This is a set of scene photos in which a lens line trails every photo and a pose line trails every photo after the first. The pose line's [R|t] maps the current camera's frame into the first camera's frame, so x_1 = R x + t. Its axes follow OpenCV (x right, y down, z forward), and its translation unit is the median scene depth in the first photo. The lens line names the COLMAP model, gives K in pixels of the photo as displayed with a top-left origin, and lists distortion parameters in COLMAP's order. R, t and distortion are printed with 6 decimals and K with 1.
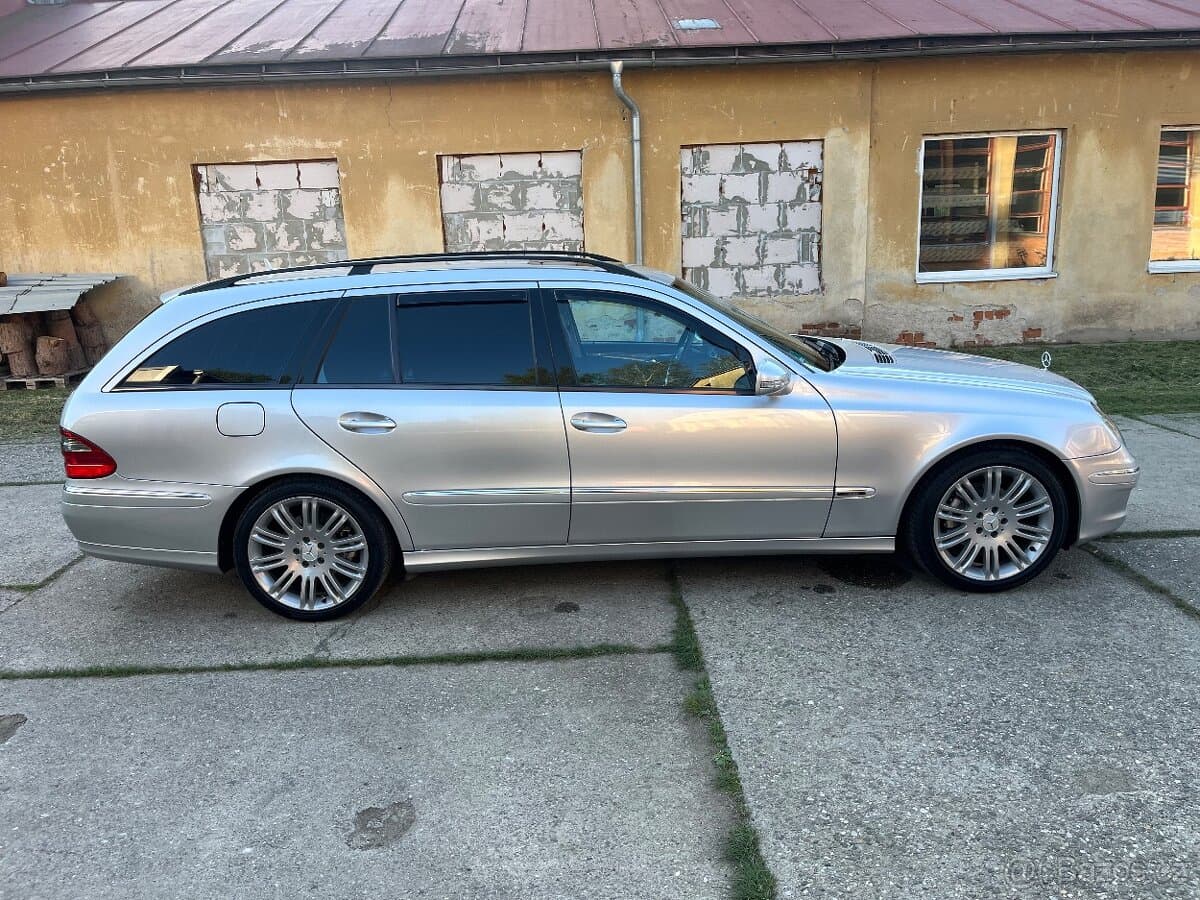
lens RADIAL K [[907.6, 0, 598.5], [0, 907.6, 451.4], [0, 0, 1]] dist [0.064246, -0.091429]
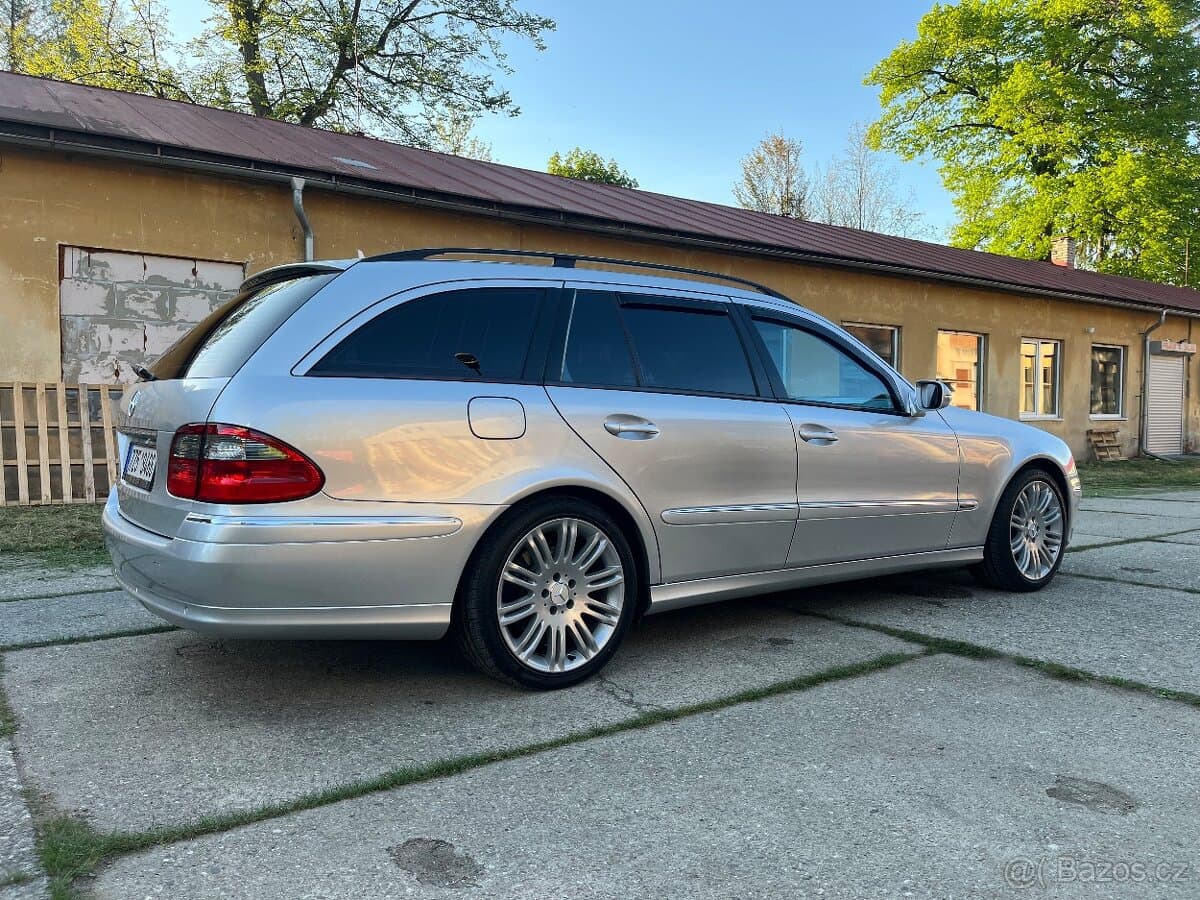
lens RADIAL K [[907.6, 0, 605.3], [0, 907.6, 446.3], [0, 0, 1]] dist [0.064246, -0.091429]
pose [[0.816866, 0.021918, 0.576411, -0.725240], [0.099204, 0.979050, -0.177817, 0.127738], [-0.568233, 0.202435, 0.797578, 0.331358]]
